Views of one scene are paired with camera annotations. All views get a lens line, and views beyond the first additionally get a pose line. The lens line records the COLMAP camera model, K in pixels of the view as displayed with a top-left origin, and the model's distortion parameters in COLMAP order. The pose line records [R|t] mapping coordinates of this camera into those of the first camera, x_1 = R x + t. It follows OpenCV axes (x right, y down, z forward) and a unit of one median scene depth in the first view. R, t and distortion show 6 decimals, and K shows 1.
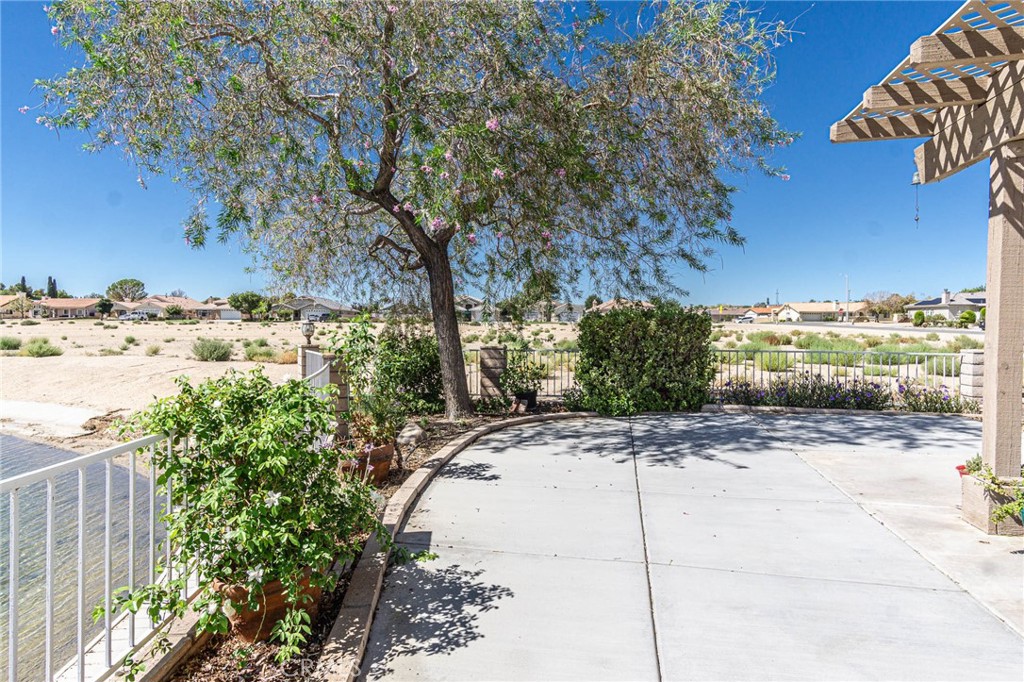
lens RADIAL K [[521.8, 0, 512.0], [0, 521.8, 341.0], [0, 0, 1]] dist [0.000271, 0.000040]
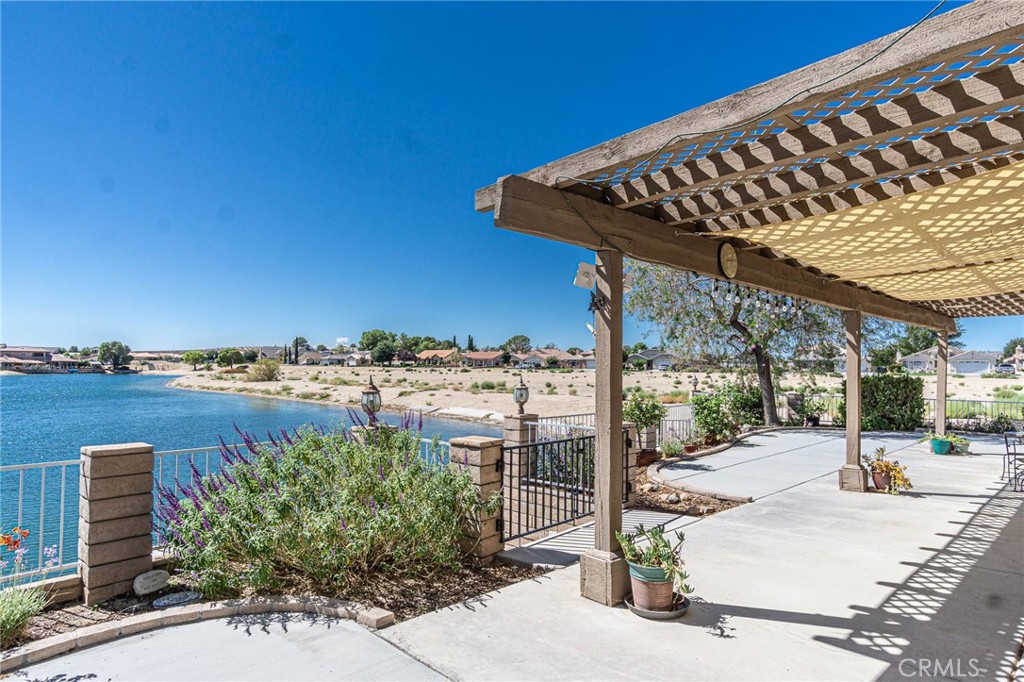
lens RADIAL K [[557.2, 0, 512.7], [0, 557.2, 364.7], [0, 0, 1]] dist [0.000437, 0.000516]
pose [[0.815591, 0.001316, -0.578627, 0.025987], [-0.027856, 0.998927, -0.036991, 0.000885], [0.577957, 0.046288, 0.814753, -0.108500]]
